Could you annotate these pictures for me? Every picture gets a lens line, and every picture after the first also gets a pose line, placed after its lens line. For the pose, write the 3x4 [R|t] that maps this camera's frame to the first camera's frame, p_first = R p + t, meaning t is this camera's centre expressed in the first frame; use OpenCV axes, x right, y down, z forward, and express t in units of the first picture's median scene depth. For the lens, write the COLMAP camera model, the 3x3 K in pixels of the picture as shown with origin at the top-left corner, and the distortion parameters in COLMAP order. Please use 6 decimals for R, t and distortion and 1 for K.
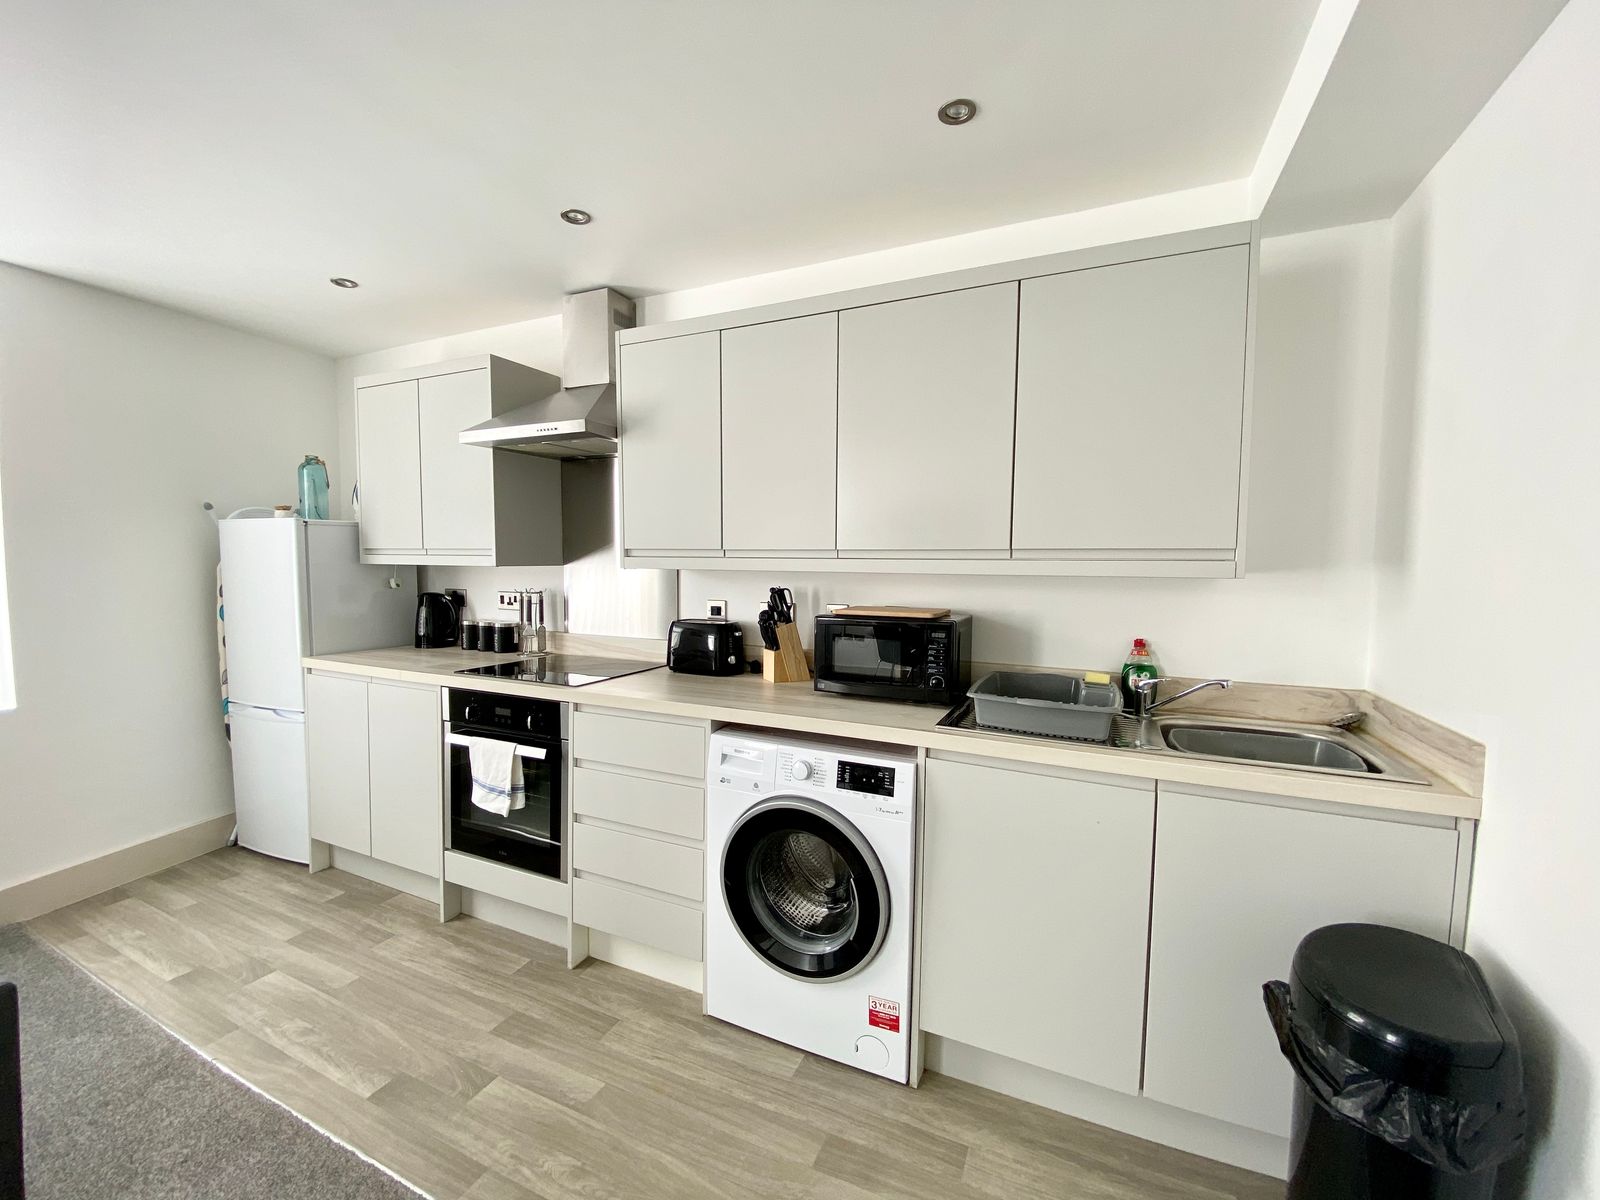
lens RADIAL K [[658.1, 0, 789.2], [0, 658.1, 598.8], [0, 0, 1]] dist [0.027999, -0.000812]
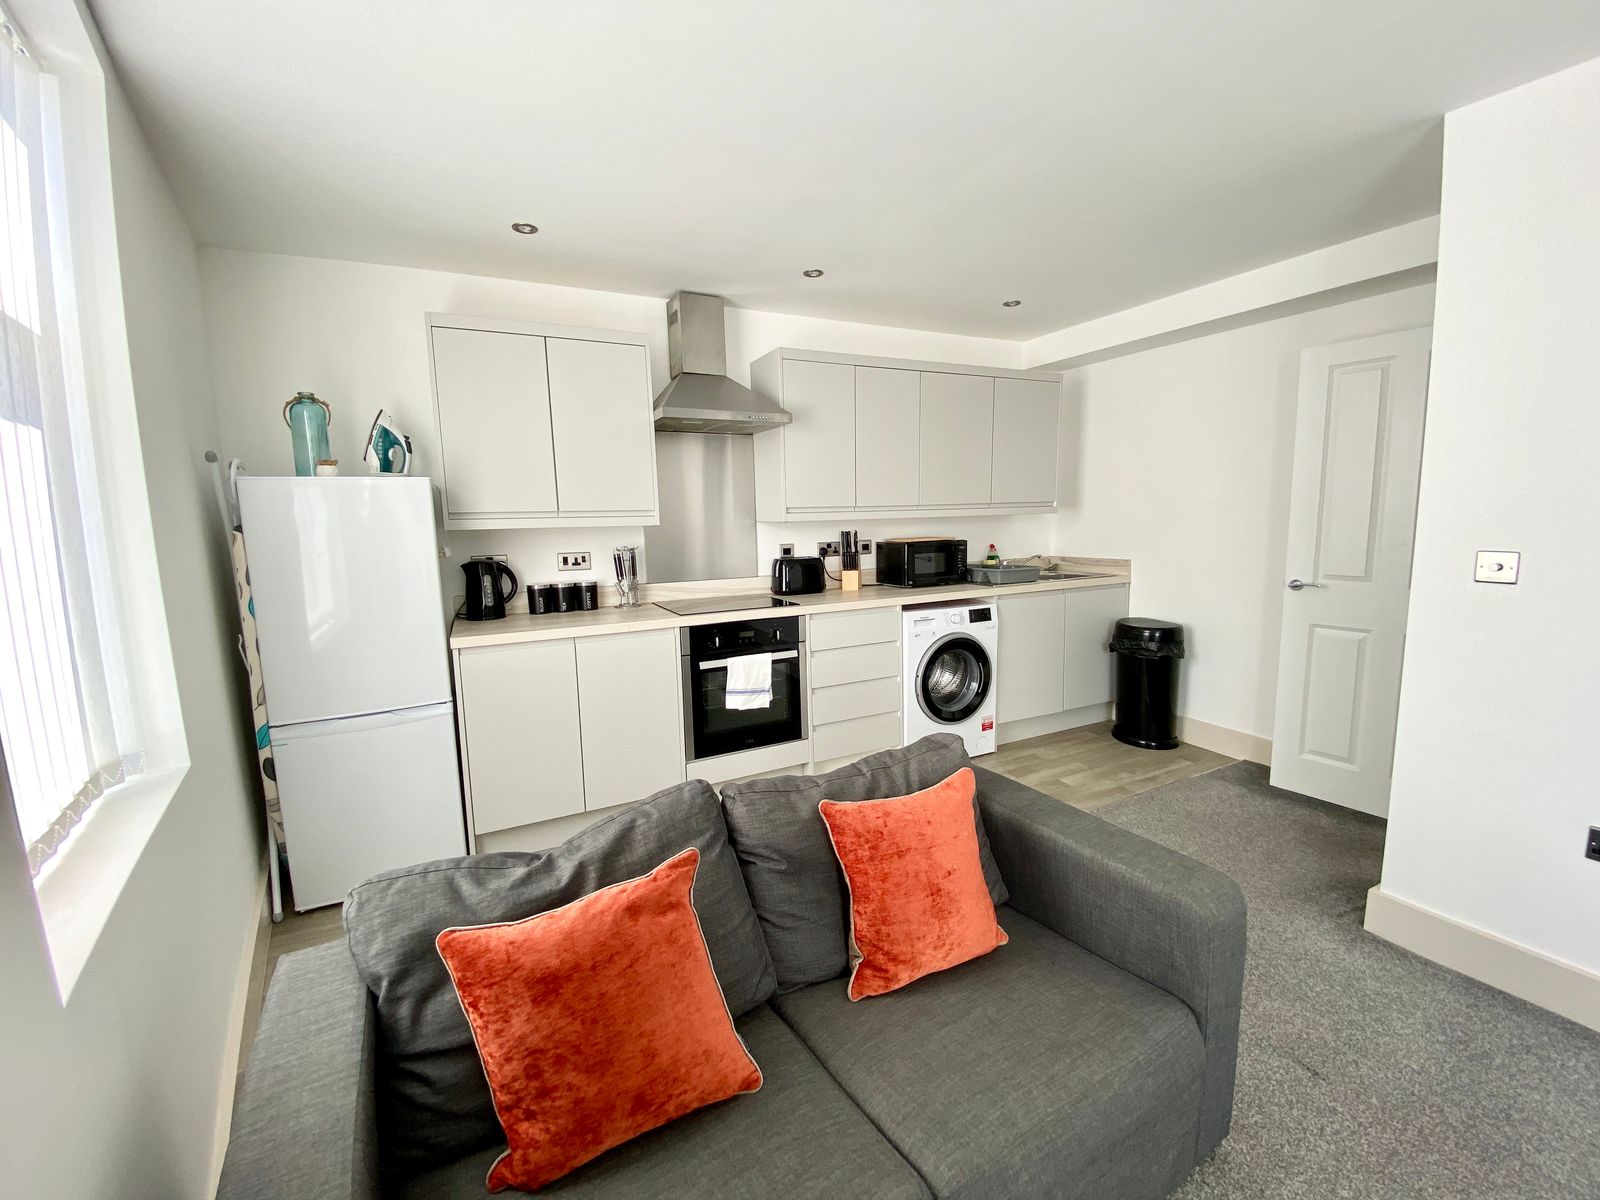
lens RADIAL K [[658.1, 0, 801.7], [0, 658.1, 606.8], [0, 0, 1]] dist [0.027999, -0.000812]
pose [[0.629303, -0.129551, 0.766286, -1.623839], [0.076715, 0.991548, 0.104633, -0.012033], [-0.773364, -0.007060, 0.633923, 0.110062]]
